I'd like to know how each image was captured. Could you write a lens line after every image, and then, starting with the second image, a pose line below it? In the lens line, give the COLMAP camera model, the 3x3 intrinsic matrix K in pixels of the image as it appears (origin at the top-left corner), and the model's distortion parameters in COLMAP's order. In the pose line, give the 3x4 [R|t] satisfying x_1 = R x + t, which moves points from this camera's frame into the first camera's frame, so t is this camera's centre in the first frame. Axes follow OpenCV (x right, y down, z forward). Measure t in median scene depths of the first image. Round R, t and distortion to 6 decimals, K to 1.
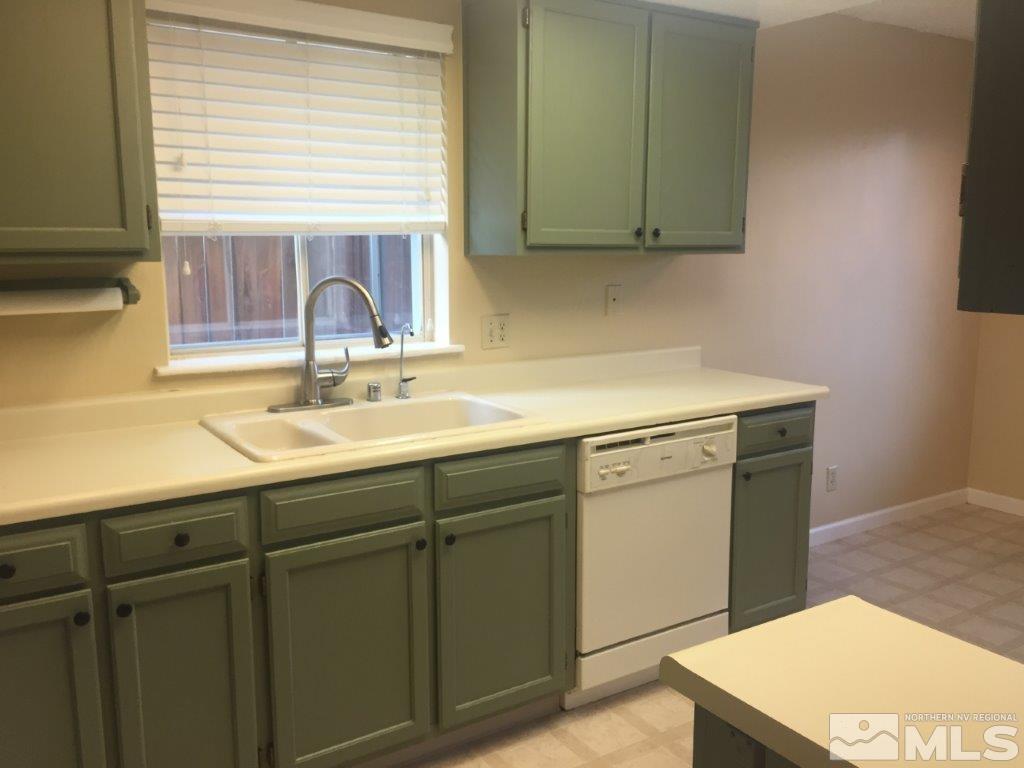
lens RADIAL K [[883.8, 0, 519.2], [0, 883.8, 377.7], [0, 0, 1]] dist [0.066550, -0.077671]
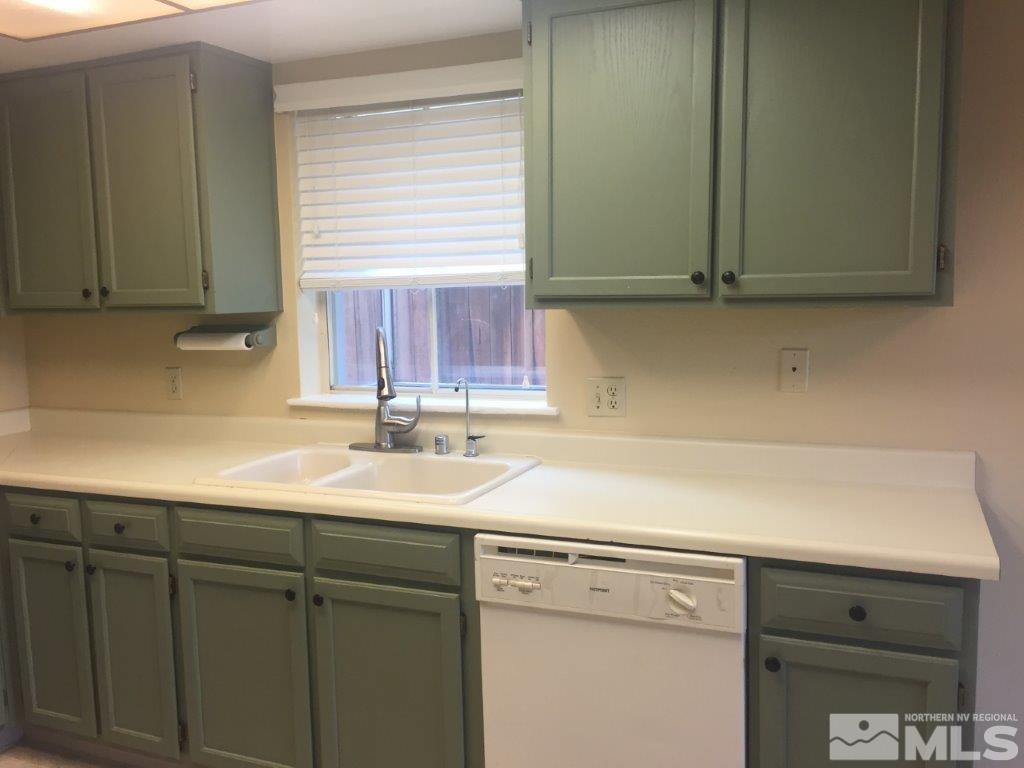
lens RADIAL K [[883.8, 0, 519.2], [0, 883.8, 377.7], [0, 0, 1]] dist [0.066550, -0.077671]
pose [[0.554188, 0.073847, -0.829109, 0.687106], [-0.109213, 0.993897, 0.015525, -0.081866], [0.825196, 0.081946, 0.558871, 0.504860]]
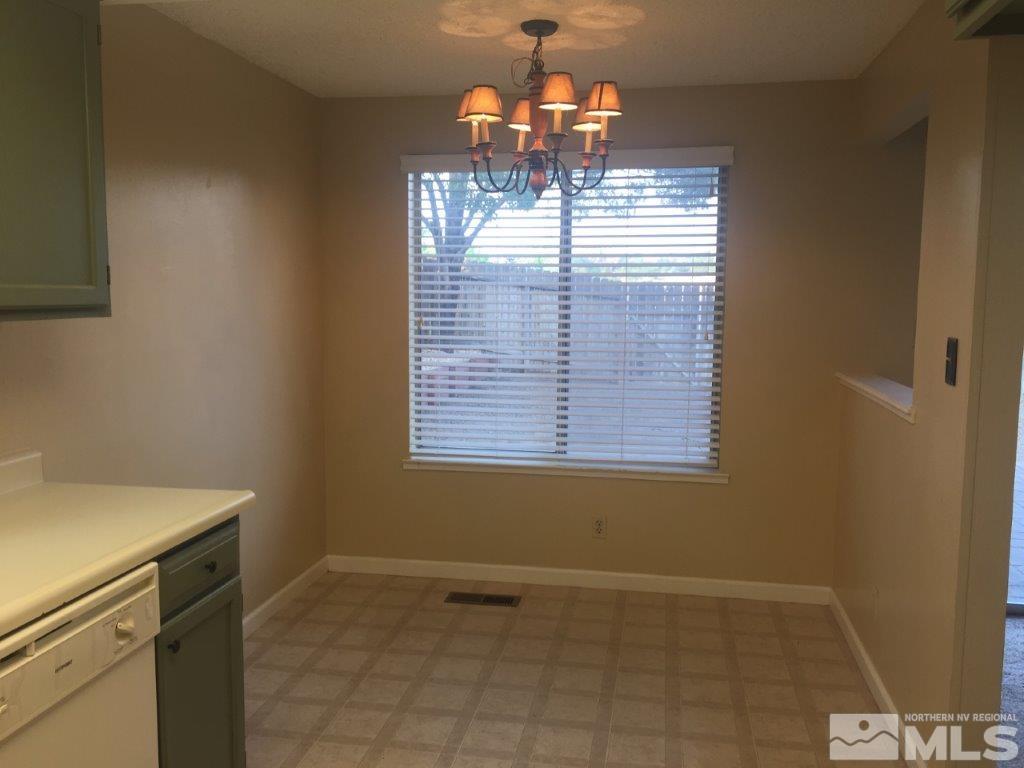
lens RADIAL K [[883.8, 0, 519.2], [0, 883.8, 377.7], [0, 0, 1]] dist [0.066550, -0.077671]
pose [[0.687701, -0.068493, 0.722756, -0.042449], [0.106522, 0.994285, -0.007130, -0.061818], [-0.718137, 0.081892, 0.691067, 0.336464]]
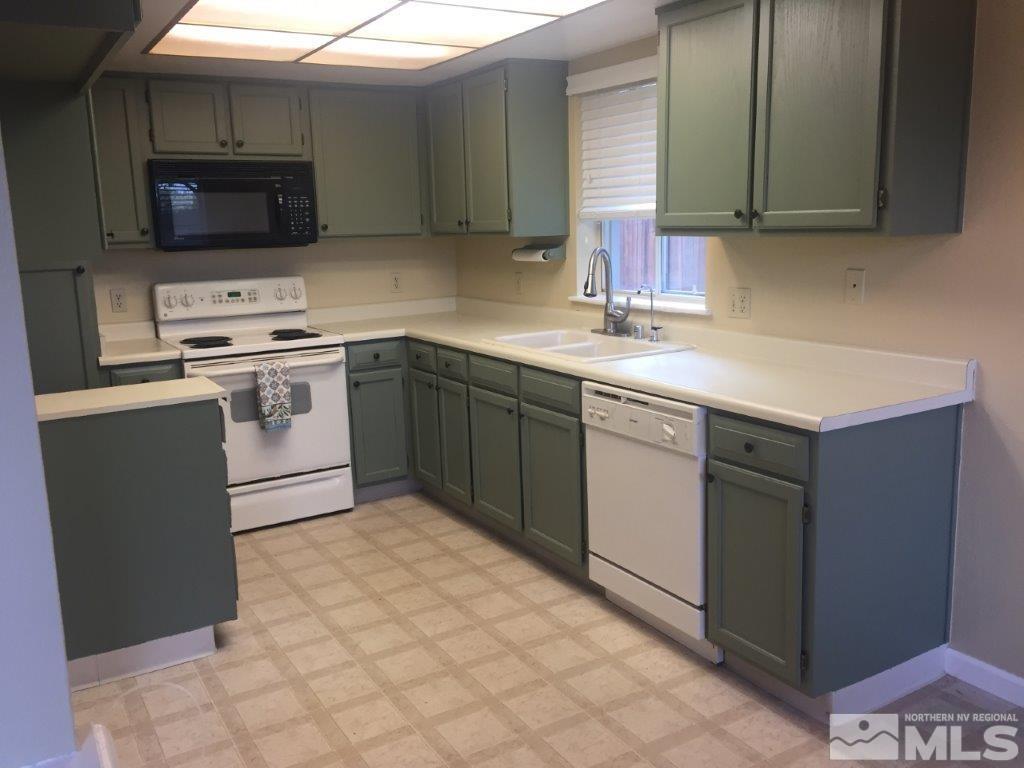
lens RADIAL K [[883.8, 0, 519.2], [0, 883.8, 377.7], [0, 0, 1]] dist [0.066550, -0.077671]
pose [[-0.036504, 0.176984, -0.983537, 1.204262], [-0.127928, 0.975267, 0.180244, -0.138710], [0.991111, 0.132402, -0.012960, 0.828176]]
